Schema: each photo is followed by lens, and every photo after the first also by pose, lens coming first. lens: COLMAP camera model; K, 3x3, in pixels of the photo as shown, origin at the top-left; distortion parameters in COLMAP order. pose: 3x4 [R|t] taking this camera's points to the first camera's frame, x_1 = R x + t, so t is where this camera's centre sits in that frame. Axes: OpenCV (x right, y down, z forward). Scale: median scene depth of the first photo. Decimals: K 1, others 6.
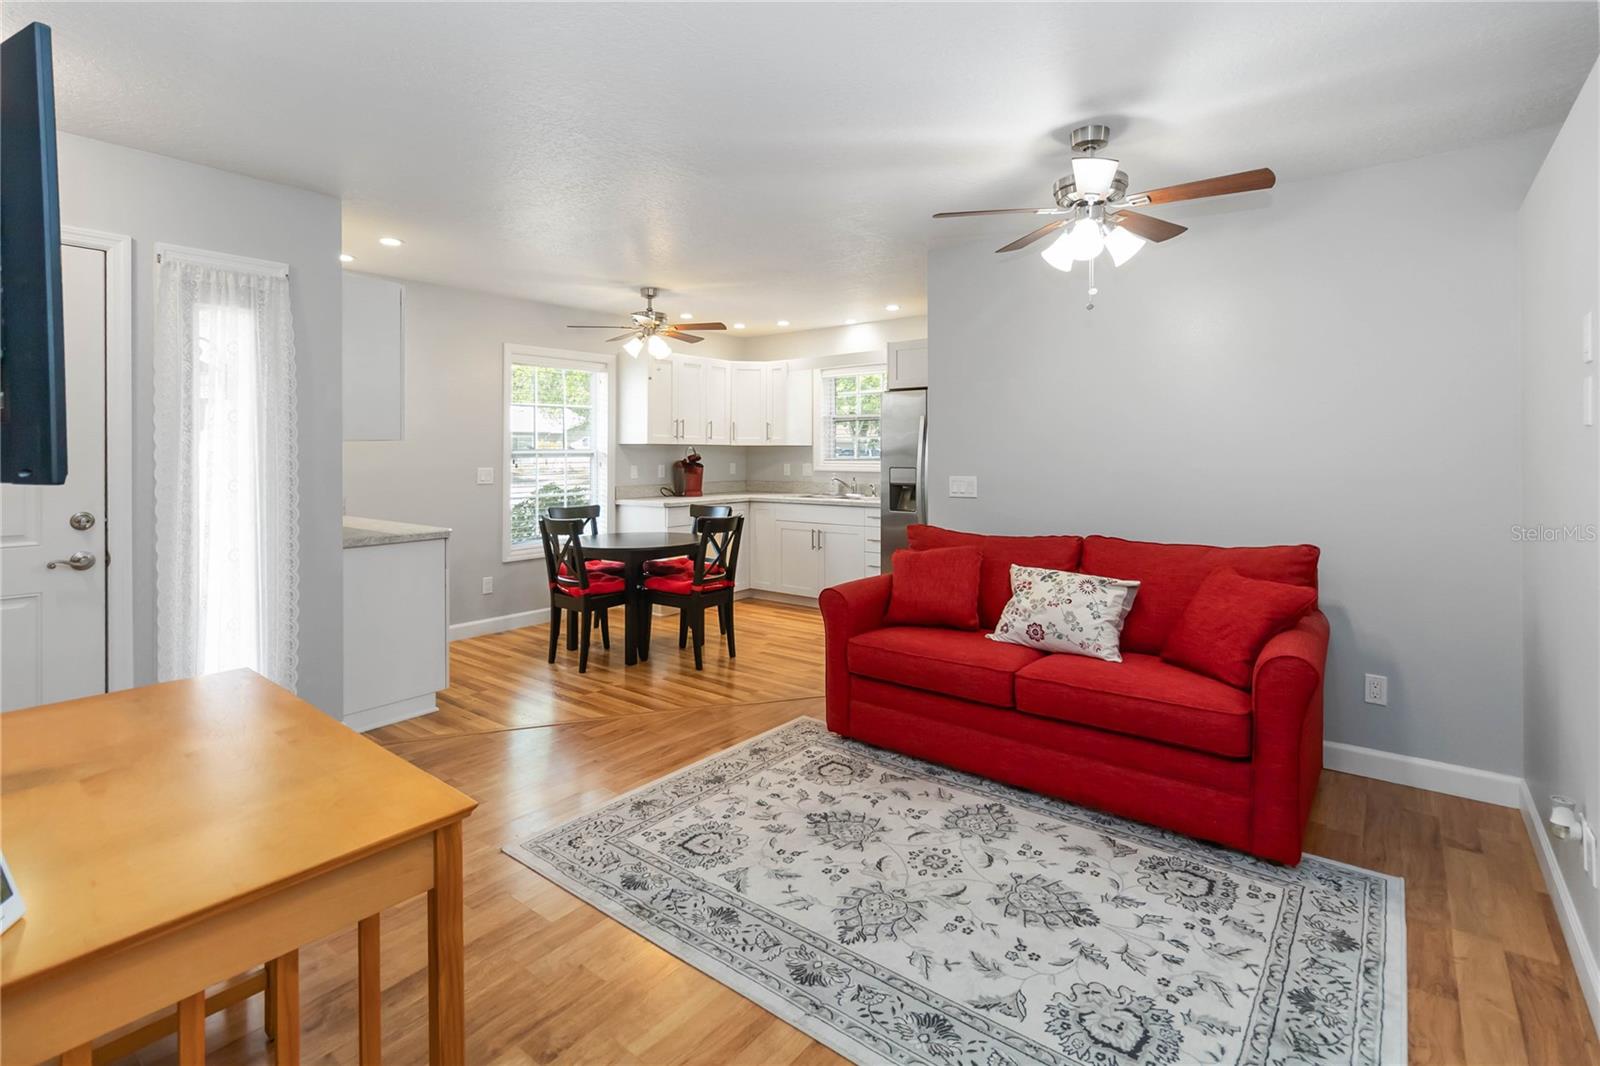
lens RADIAL K [[752.7, 0, 803.9], [0, 752.7, 445.3], [0, 0, 1]] dist [0.000372, -0.000660]
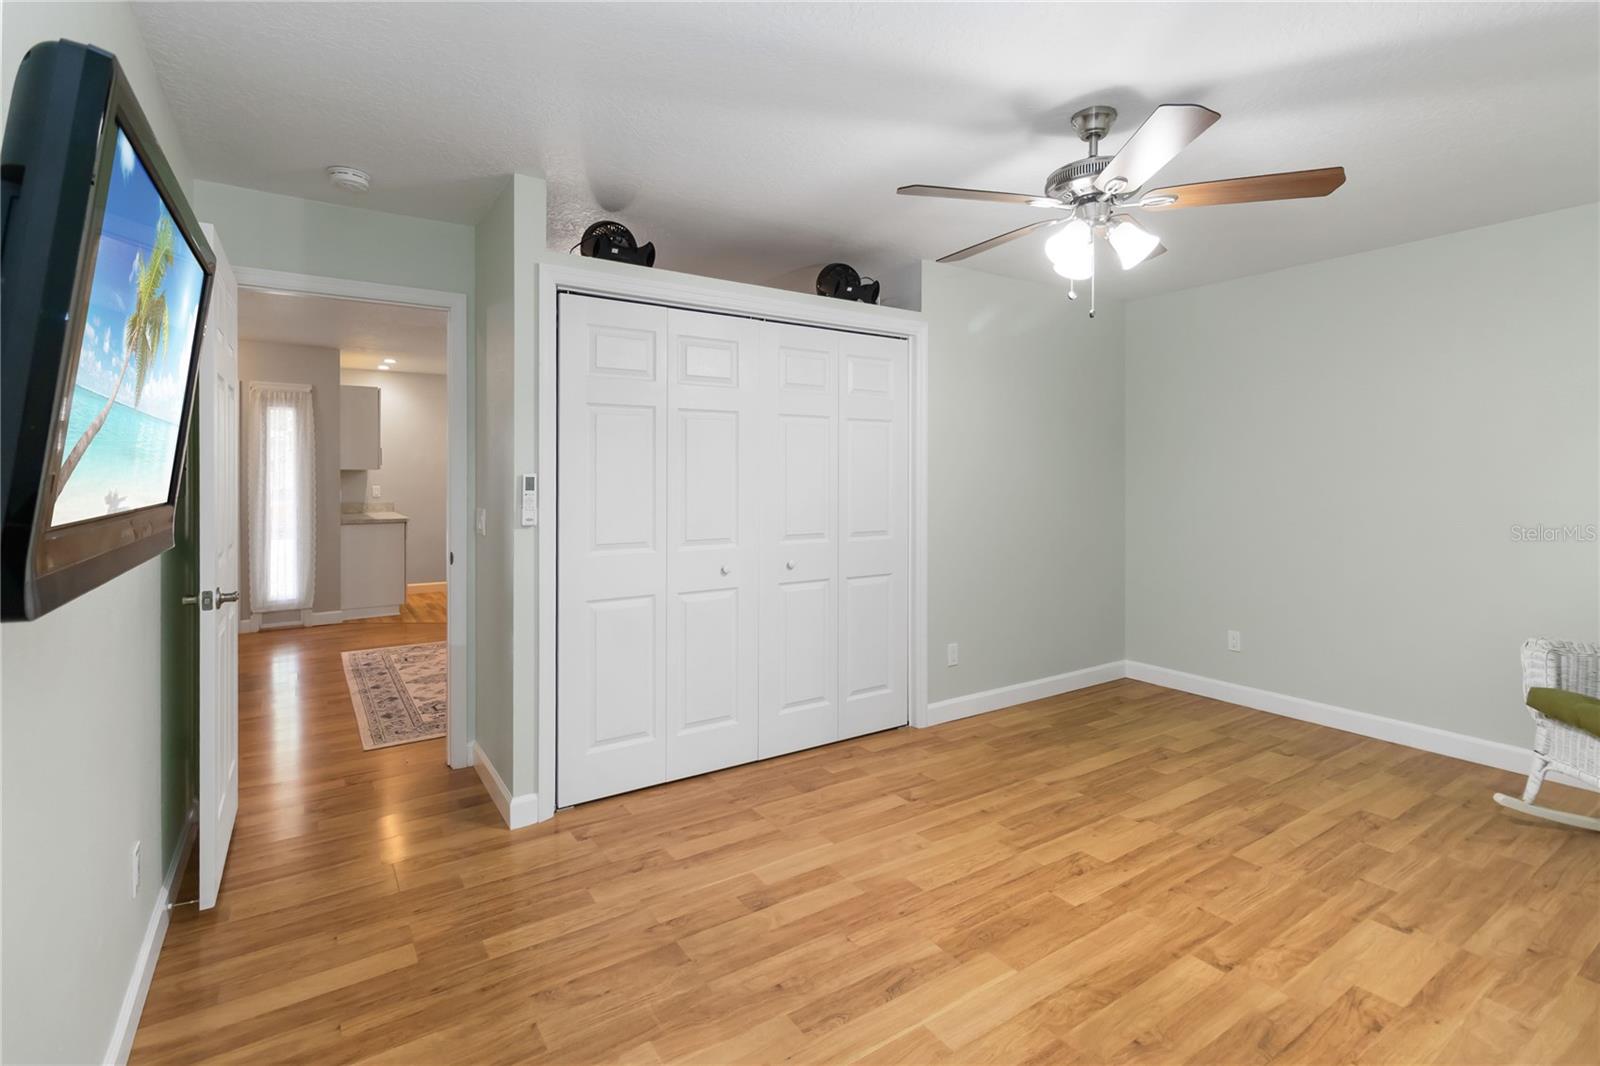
lens RADIAL K [[752.7, 0, 806.9], [0, 752.7, 482.9], [0, 0, 1]] dist [0.000372, -0.000660]
pose [[0.950732, 0.009563, -0.309866, 1.402189], [-0.004233, 0.999831, 0.017869, -0.016471], [0.309985, -0.015677, 0.950612, -0.609701]]
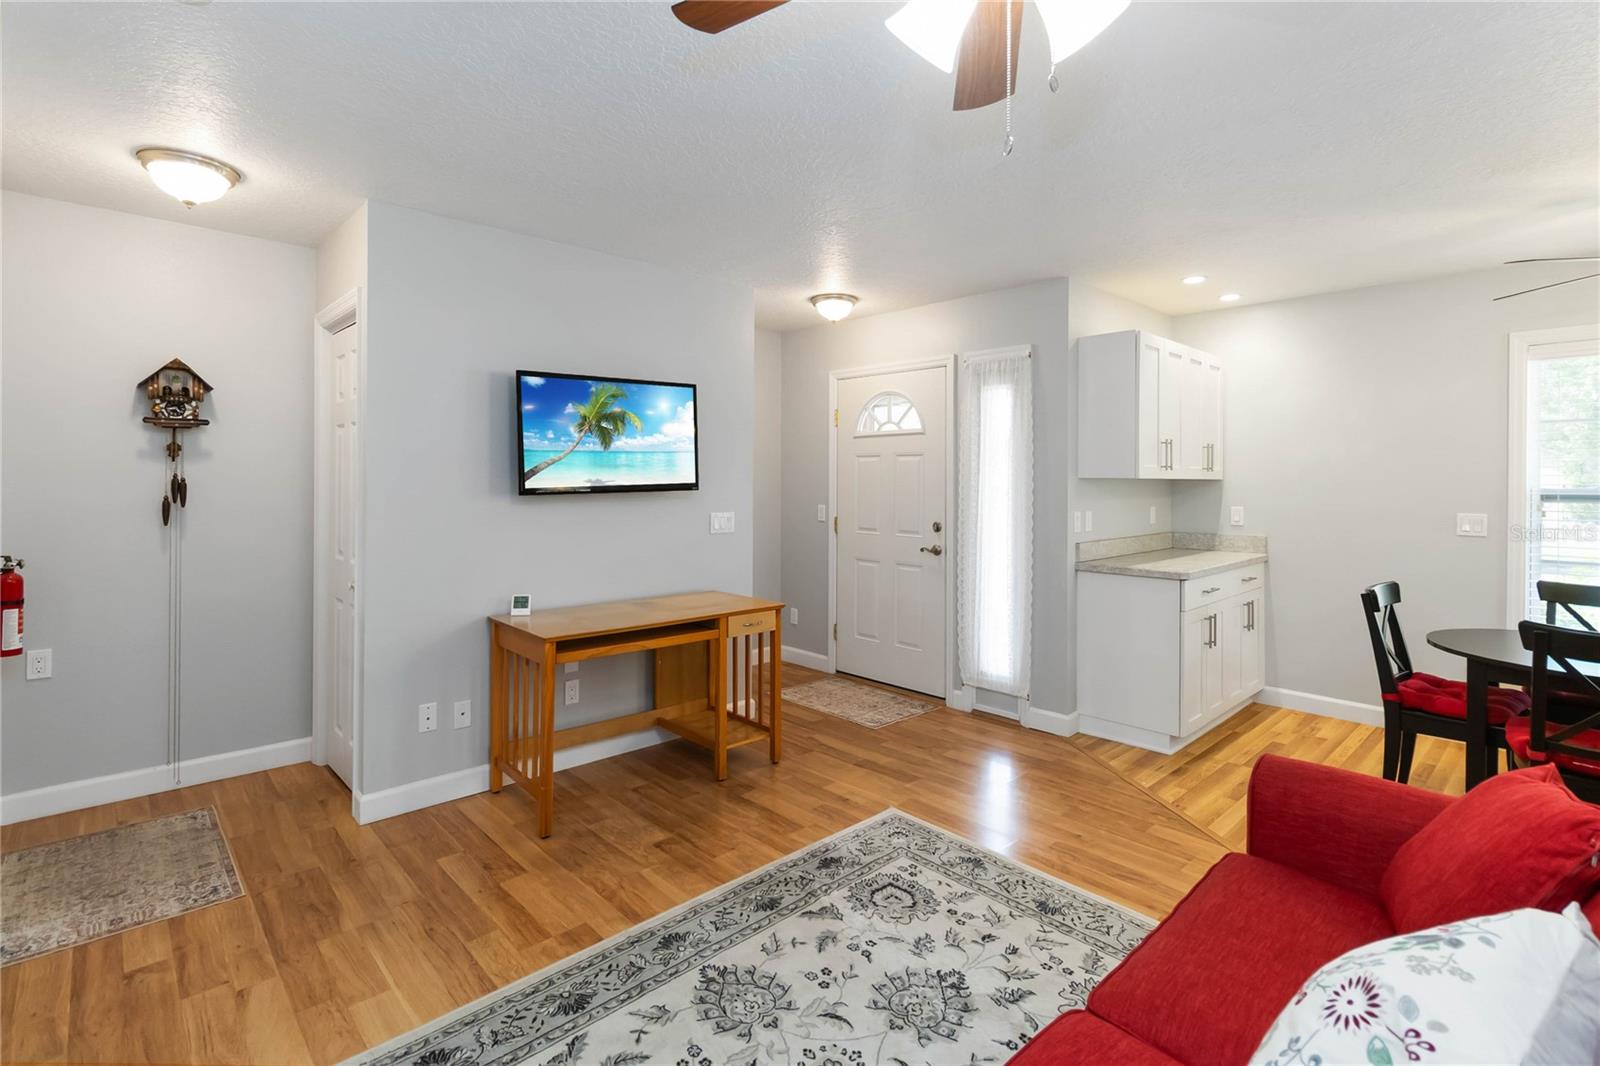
lens RADIAL K [[752.7, 0, 795.0], [0, 752.7, 461.2], [0, 0, 1]] dist [0.000372, -0.000660]
pose [[-0.156363, -0.023101, -0.987430, 0.749642], [0.000012, 0.999726, -0.023390, -0.006961], [0.987700, -0.003669, -0.156320, 0.902603]]
